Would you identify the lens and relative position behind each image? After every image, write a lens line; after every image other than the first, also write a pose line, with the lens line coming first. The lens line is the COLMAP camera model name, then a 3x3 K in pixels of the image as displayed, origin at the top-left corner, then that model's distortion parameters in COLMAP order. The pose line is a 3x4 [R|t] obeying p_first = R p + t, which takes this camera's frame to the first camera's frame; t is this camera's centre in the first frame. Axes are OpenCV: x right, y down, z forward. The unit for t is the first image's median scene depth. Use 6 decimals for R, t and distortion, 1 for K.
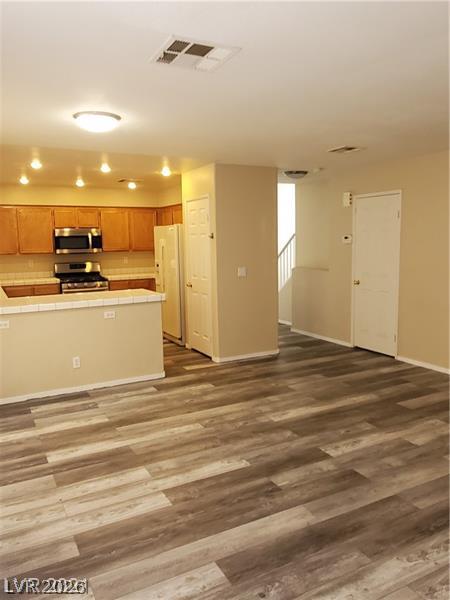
lens RADIAL K [[464.7, 0, 214.1], [0, 464.7, 294.6], [0, 0, 1]] dist [0.012002, -0.004374]
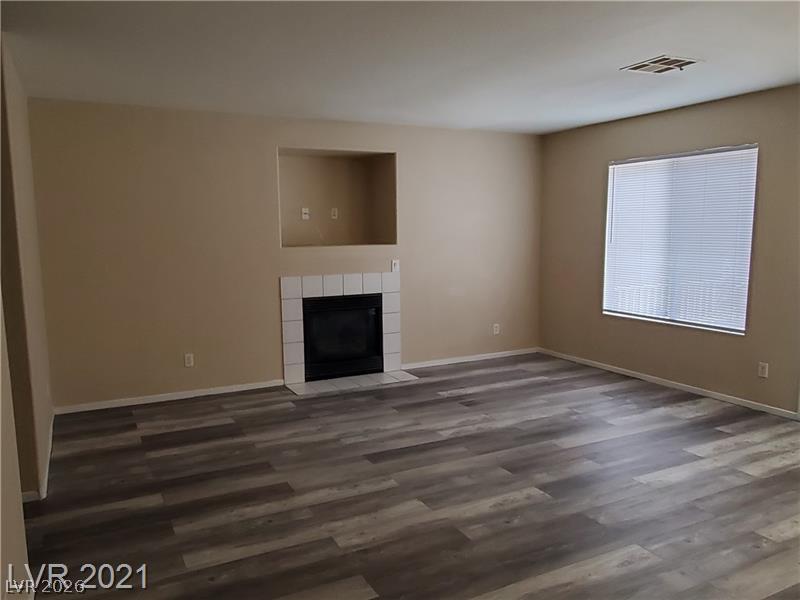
lens RADIAL K [[619.6, 0, 396.1], [0, 619.6, 305.0], [0, 0, 1]] dist [0.012002, -0.004374]
pose [[-0.999517, 0.030348, 0.006637, 0.375088], [0.031057, 0.971217, 0.236165, -0.168858], [0.000722, 0.236257, -0.971690, 1.544619]]
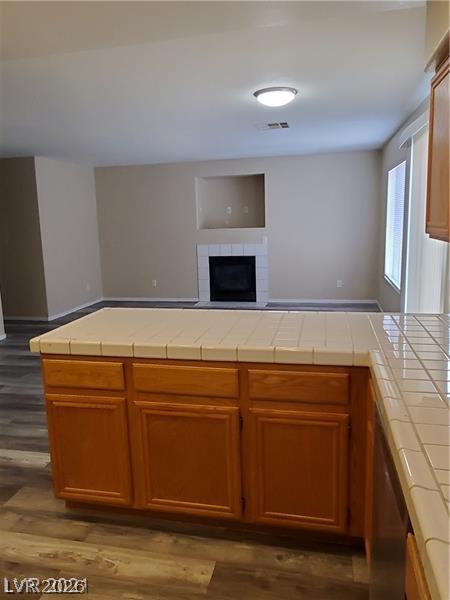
lens RADIAL K [[464.7, 0, 214.1], [0, 464.7, 294.6], [0, 0, 1]] dist [0.012002, -0.004374]
pose [[-0.756513, -0.064799, 0.650760, -0.716022], [0.120326, 0.964300, 0.235898, -0.166244], [-0.642814, 0.256763, -0.721709, 1.631689]]
